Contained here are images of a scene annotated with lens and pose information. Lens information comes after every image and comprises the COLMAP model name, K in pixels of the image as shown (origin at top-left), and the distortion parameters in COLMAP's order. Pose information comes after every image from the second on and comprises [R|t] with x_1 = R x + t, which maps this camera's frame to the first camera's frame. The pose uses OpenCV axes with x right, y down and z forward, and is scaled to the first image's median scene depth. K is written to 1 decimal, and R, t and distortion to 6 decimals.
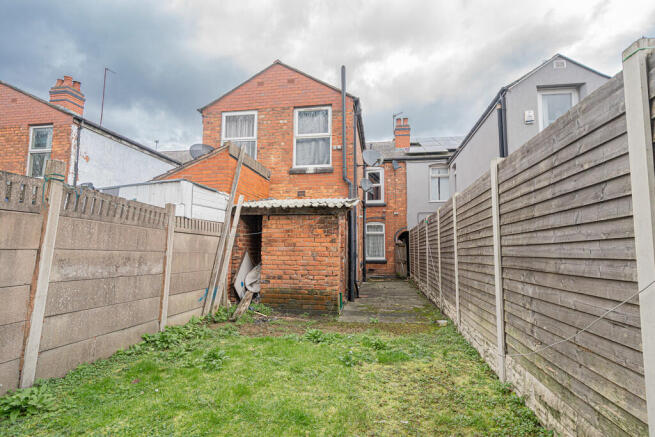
lens RADIAL K [[330.3, 0, 328.1], [0, 330.3, 218.4], [0, 0, 1]] dist [-0.002826, -0.000390]
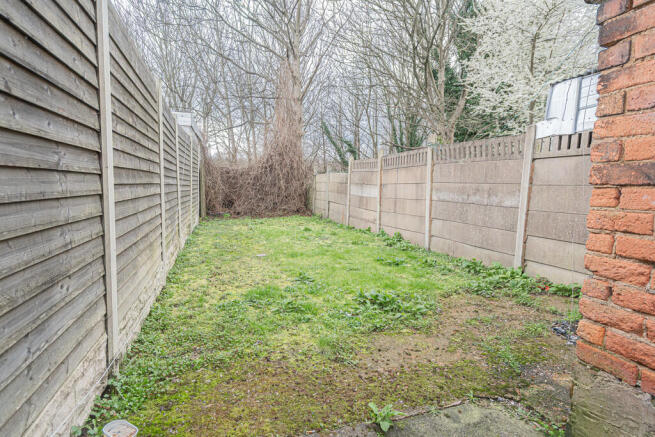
lens RADIAL K [[330.3, 0, 327.2], [0, 330.3, 218.4], [0, 0, 1]] dist [-0.002826, -0.000390]
pose [[-0.879961, 0.014444, -0.474826, 0.448434], [0.017634, 0.999842, -0.002265, 0.219011], [0.474718, -0.010366, -0.880077, 1.793167]]
